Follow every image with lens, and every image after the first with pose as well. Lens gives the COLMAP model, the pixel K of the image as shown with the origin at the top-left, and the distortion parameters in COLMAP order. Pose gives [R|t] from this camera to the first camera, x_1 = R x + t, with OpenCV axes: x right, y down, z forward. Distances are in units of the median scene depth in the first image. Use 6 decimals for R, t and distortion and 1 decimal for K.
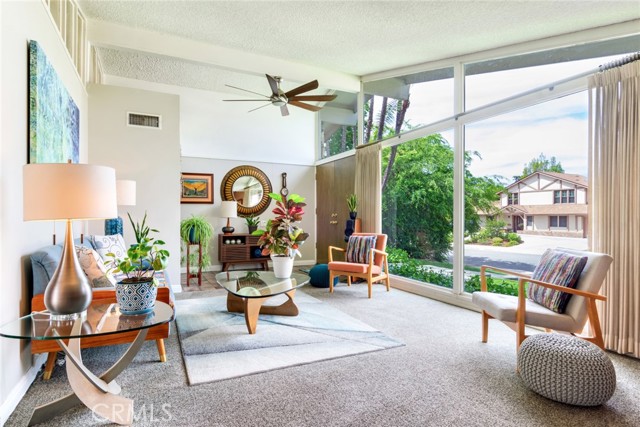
lens RADIAL K [[348.1, 0, 321.8], [0, 348.1, 212.4], [0, 0, 1]] dist [0.011146, -0.003509]
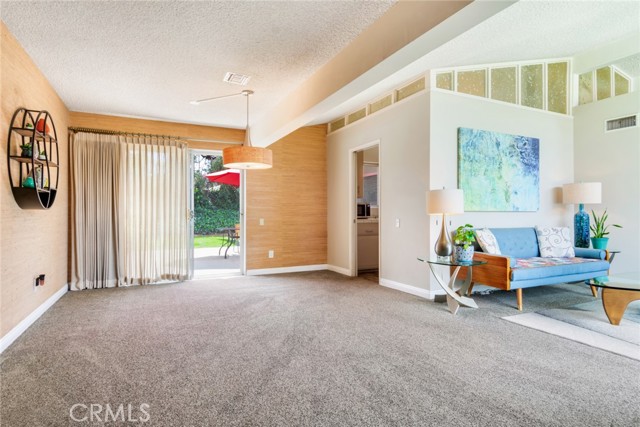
lens RADIAL K [[348.1, 0, 320.4], [0, 348.1, 214.2], [0, 0, 1]] dist [0.011146, -0.003509]
pose [[-0.005369, -0.002584, -0.999982, 1.072276], [0.009907, 0.999947, -0.002637, 0.015180], [0.999937, -0.009921, -0.005344, 0.169143]]
